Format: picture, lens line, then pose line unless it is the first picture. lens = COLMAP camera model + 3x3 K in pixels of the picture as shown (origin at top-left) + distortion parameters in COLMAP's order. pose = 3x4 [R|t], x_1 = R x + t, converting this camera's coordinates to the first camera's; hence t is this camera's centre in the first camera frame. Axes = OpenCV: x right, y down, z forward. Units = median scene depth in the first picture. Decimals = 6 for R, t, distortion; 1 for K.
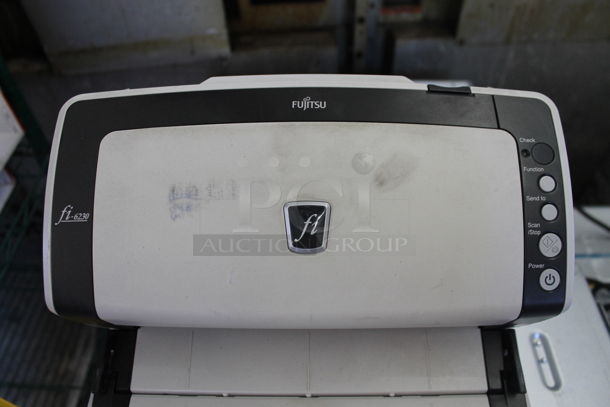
lens RADIAL K [[506.7, 0, 305.0], [0, 506.7, 203.5], [0, 0, 1]] dist [-0.160508, 0.109716]
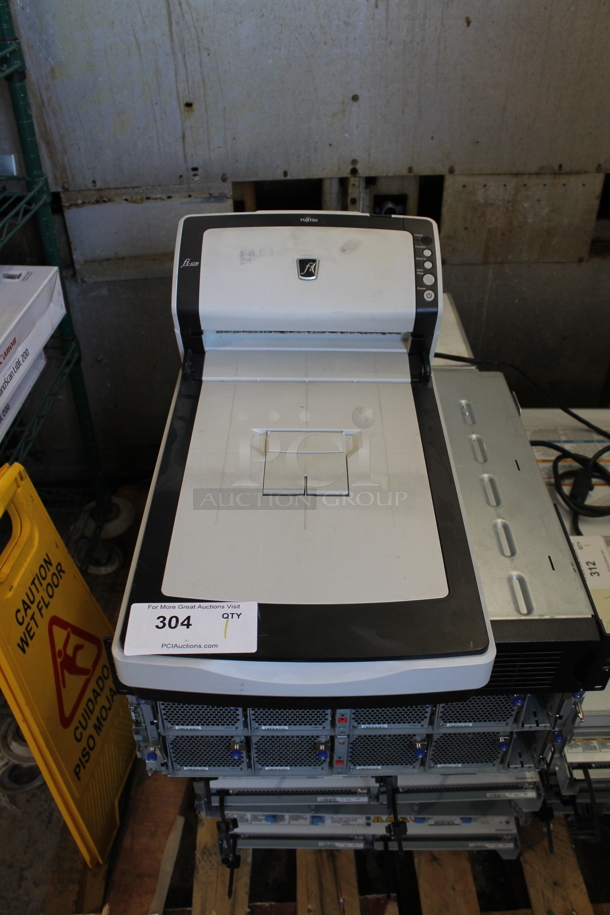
lens RADIAL K [[760.1, 0, 305.0], [0, 760.1, 457.5], [0, 0, 1]] dist [-0.160508, 0.109716]
pose [[0.999792, 0.016363, 0.012134, -0.030410], [-0.013817, 0.982382, -0.186373, 1.347272], [-0.014970, 0.186167, 0.982404, -1.830954]]
